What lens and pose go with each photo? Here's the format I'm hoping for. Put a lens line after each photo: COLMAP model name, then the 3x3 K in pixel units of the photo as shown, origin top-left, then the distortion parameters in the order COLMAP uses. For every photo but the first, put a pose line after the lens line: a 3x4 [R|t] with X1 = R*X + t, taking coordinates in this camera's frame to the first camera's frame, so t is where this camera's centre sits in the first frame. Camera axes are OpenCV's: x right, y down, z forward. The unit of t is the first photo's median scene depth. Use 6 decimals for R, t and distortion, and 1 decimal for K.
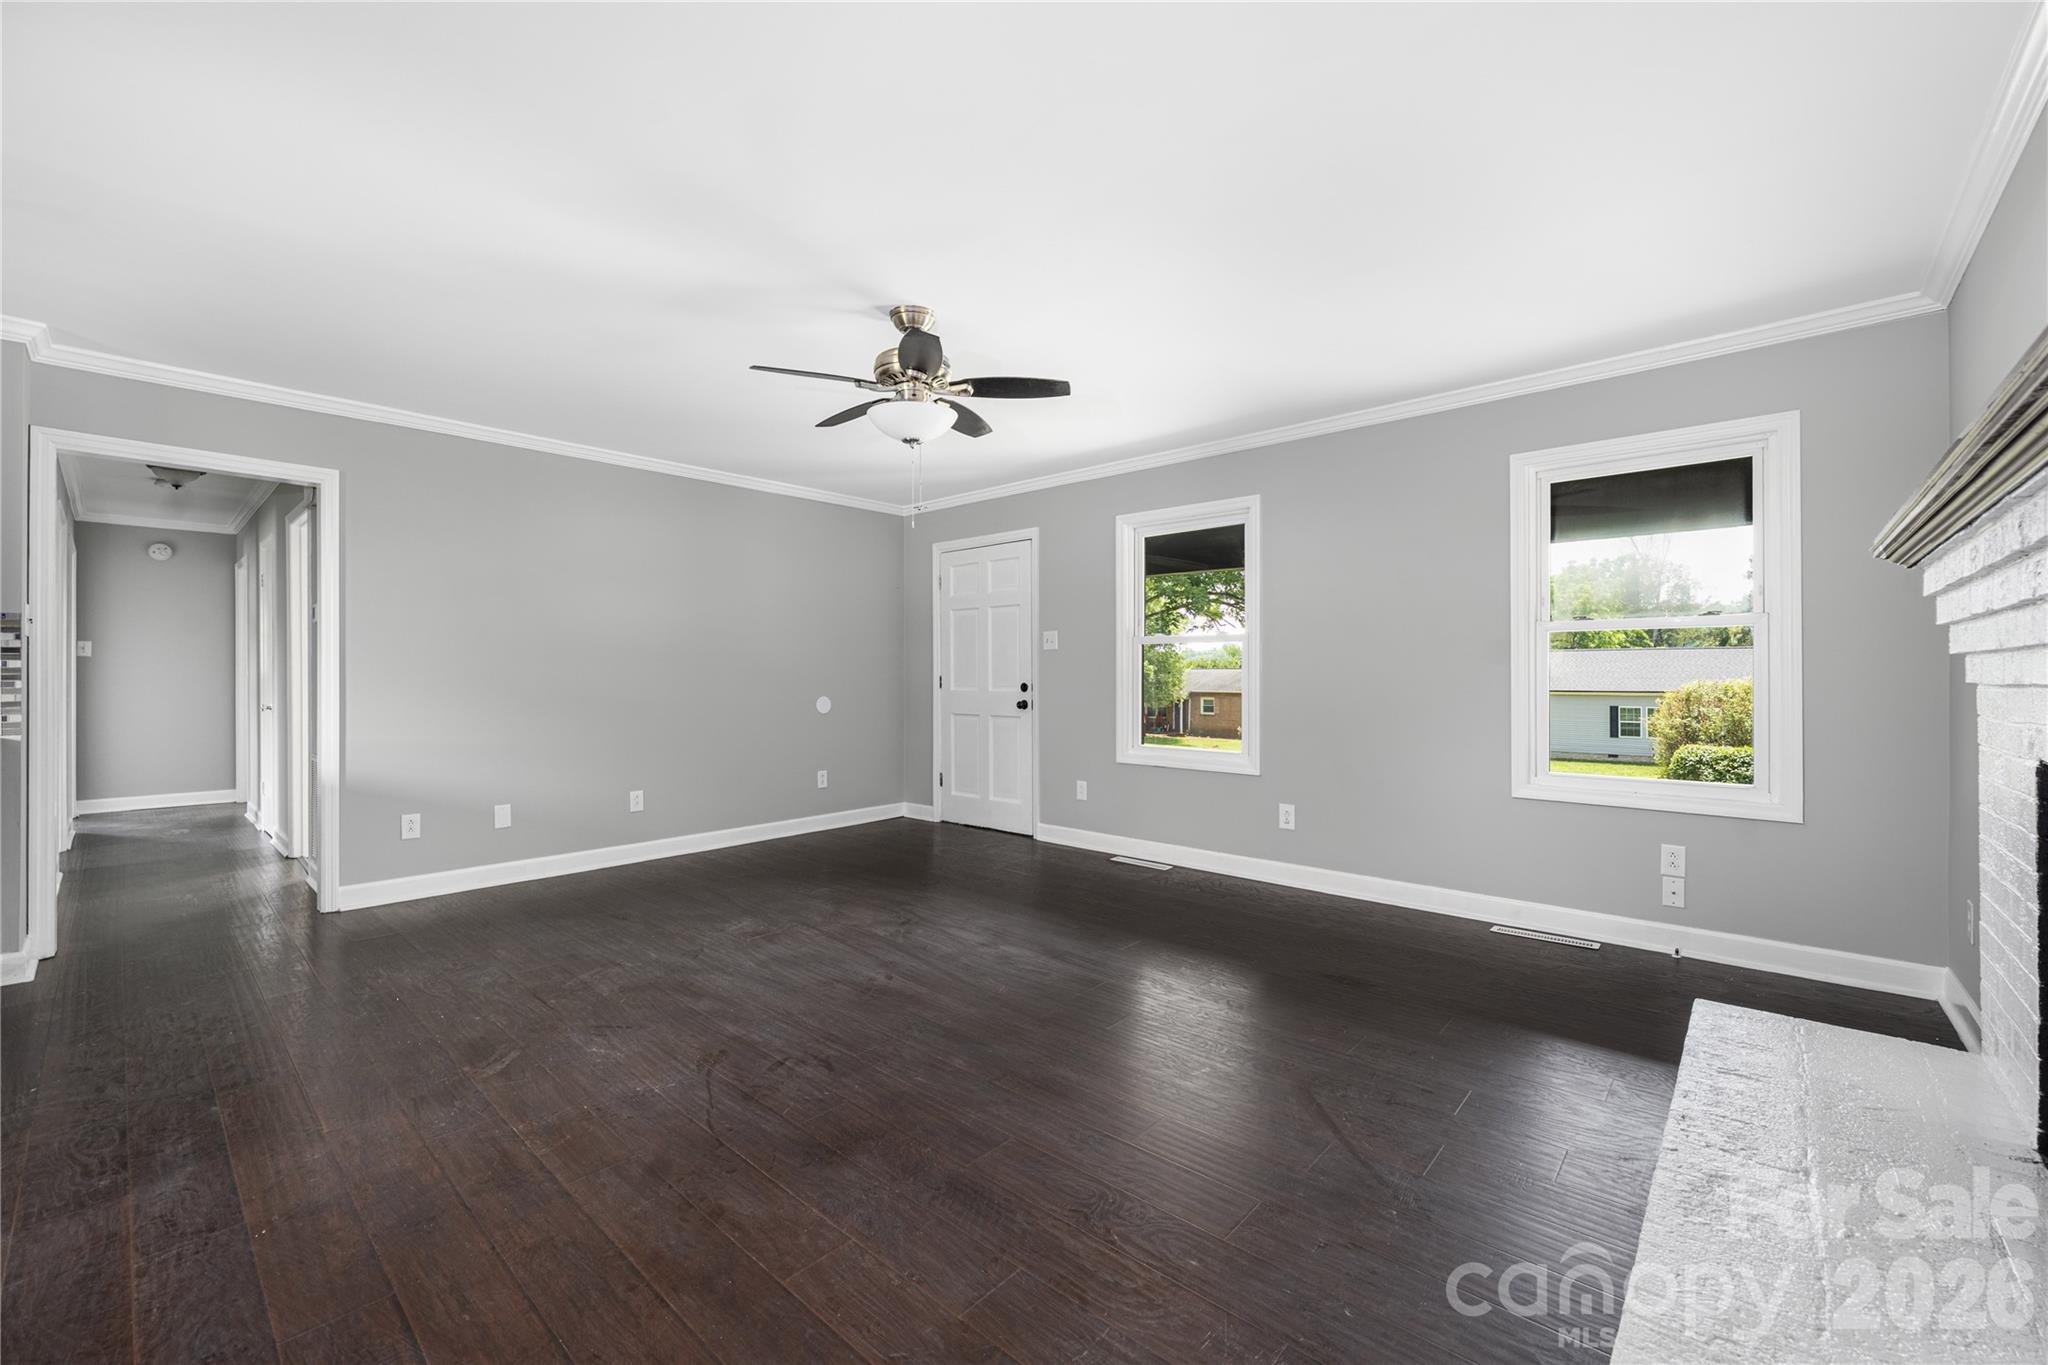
lens RADIAL K [[821.9, 0, 1016.5], [0, 821.9, 679.7], [0, 0, 1]] dist [-0.002922, -0.000150]
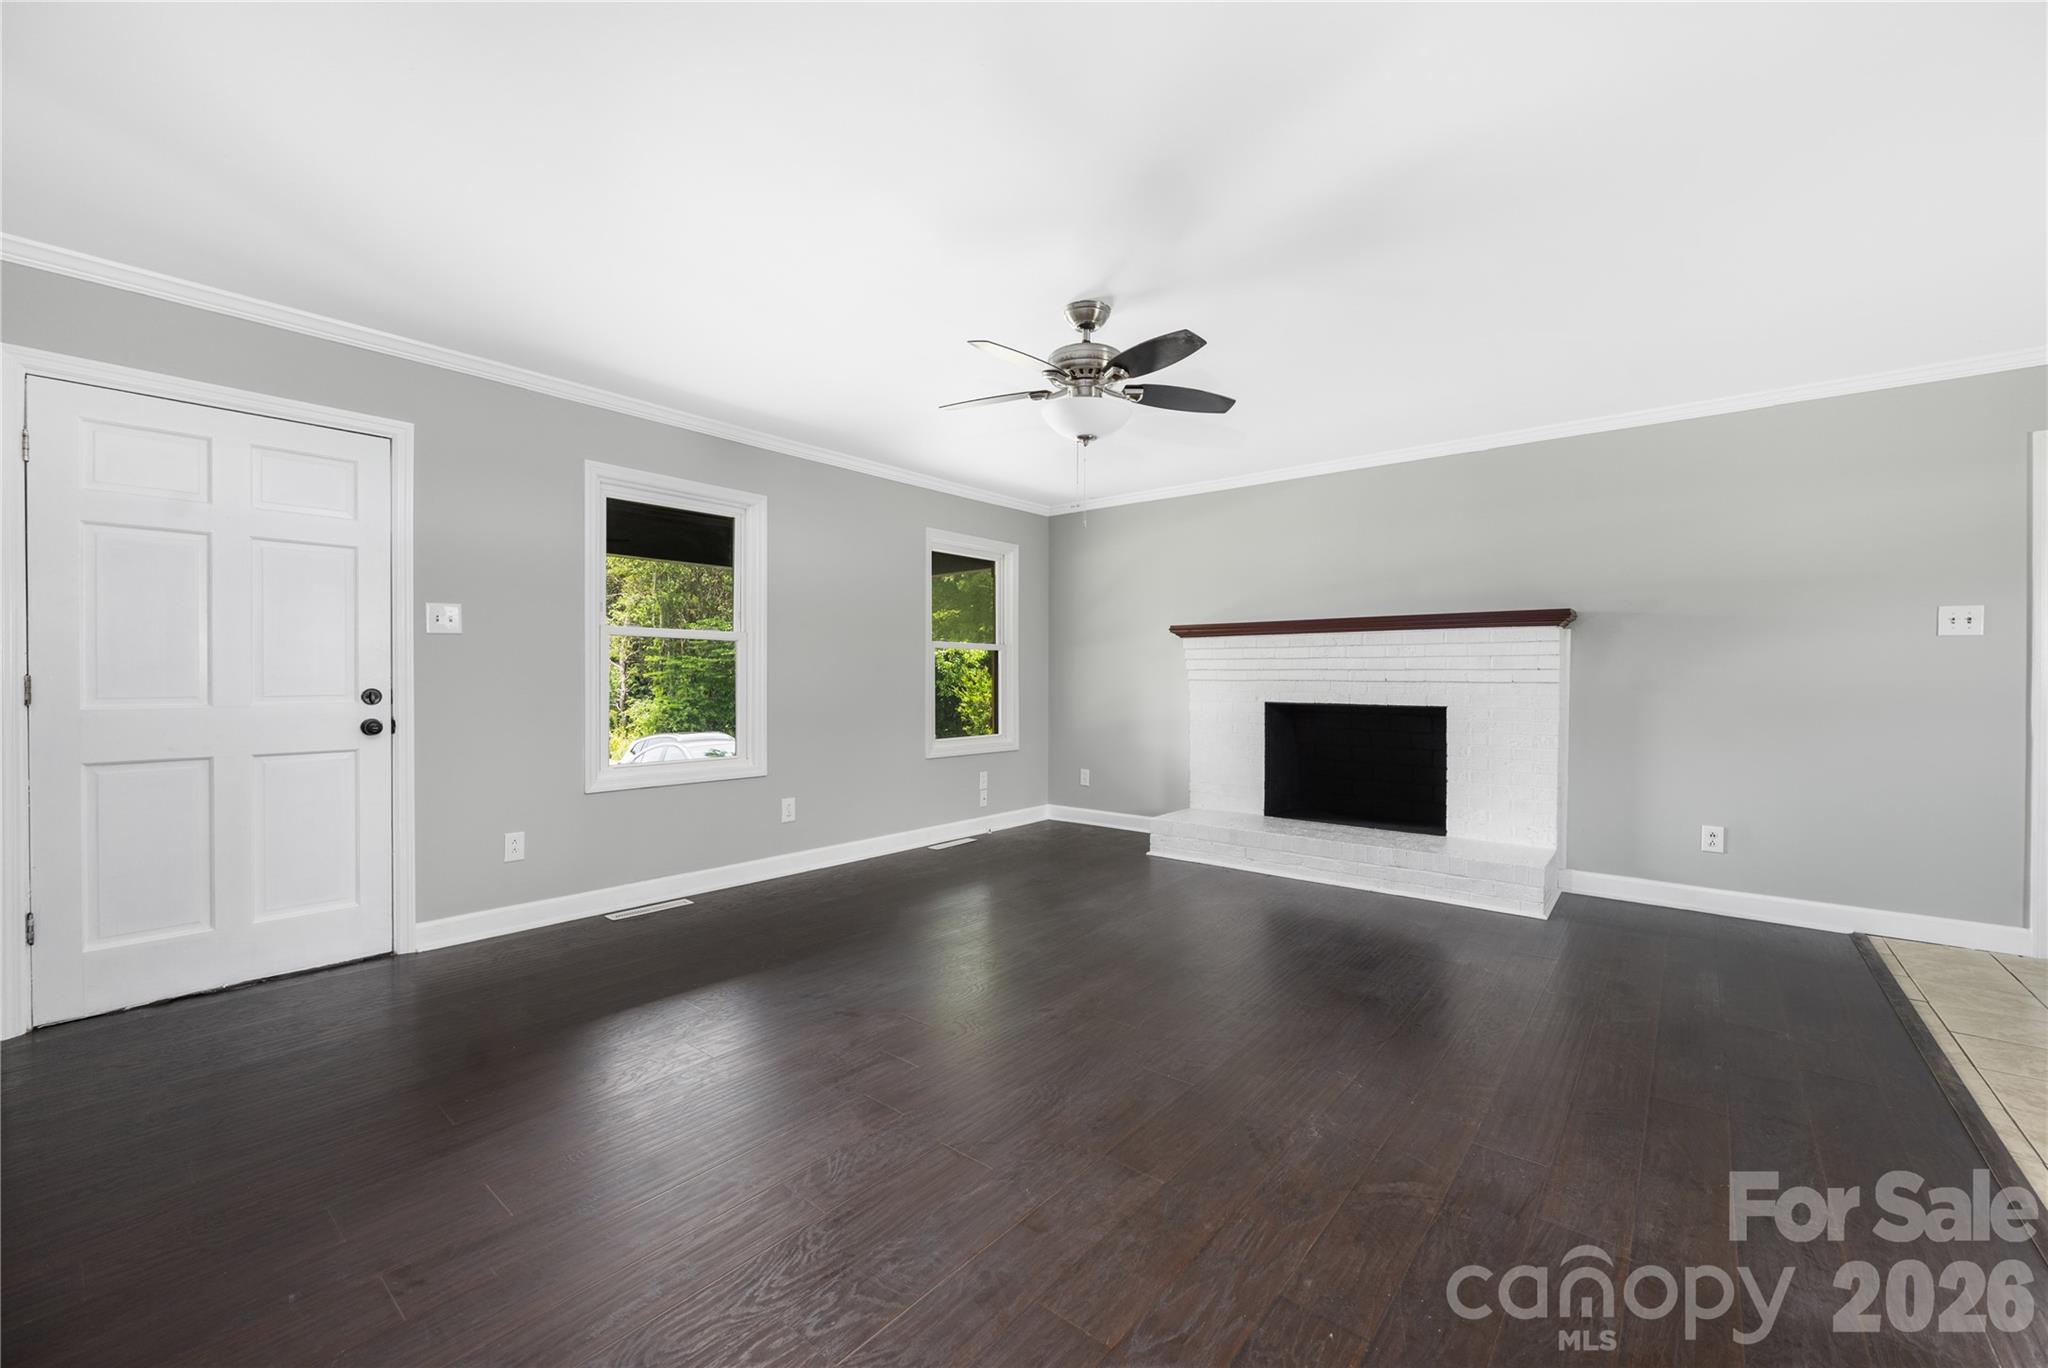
lens RADIAL K [[812.3, 0, 1034.1], [0, 812.3, 678.2], [0, 0, 1]] dist [0.001332, 0.000459]
pose [[-0.048727, -0.002512, 0.998809, -0.606770], [0.001505, 0.999996, 0.002588, -0.004067], [-0.998811, 0.001630, -0.048723, 0.609998]]
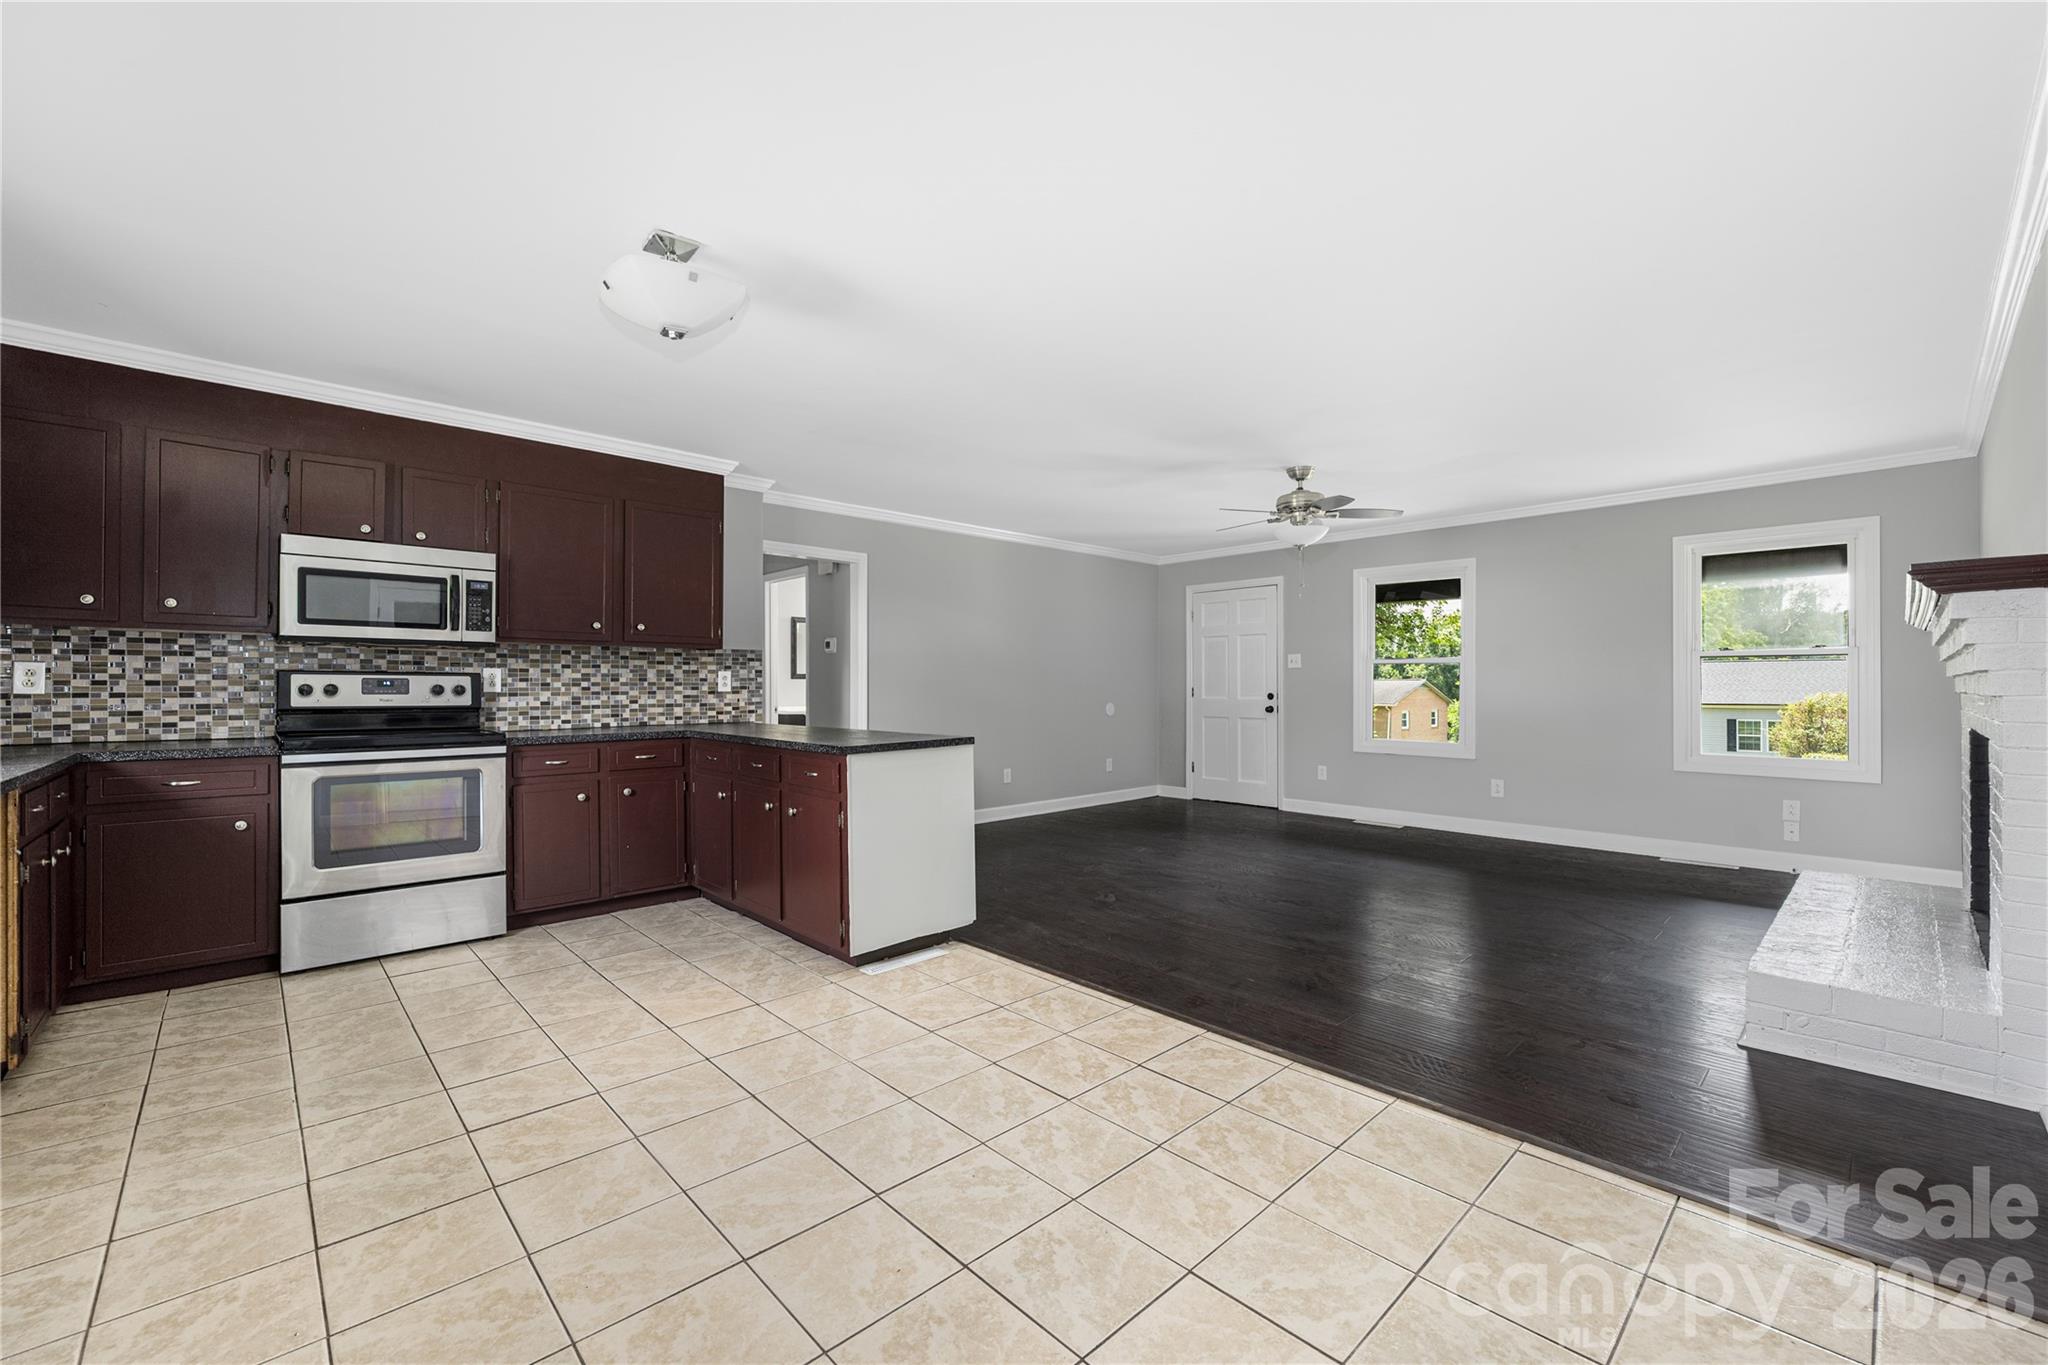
lens RADIAL K [[834.2, 0, 1016.6], [0, 834.2, 690.0], [0, 0, 1]] dist [0.000250, -0.000047]
pose [[0.997032, 0.001928, -0.076963, -0.315502], [-0.002014, 0.999997, -0.001044, 0.001578], [0.076961, 0.001196, 0.997033, -0.401365]]
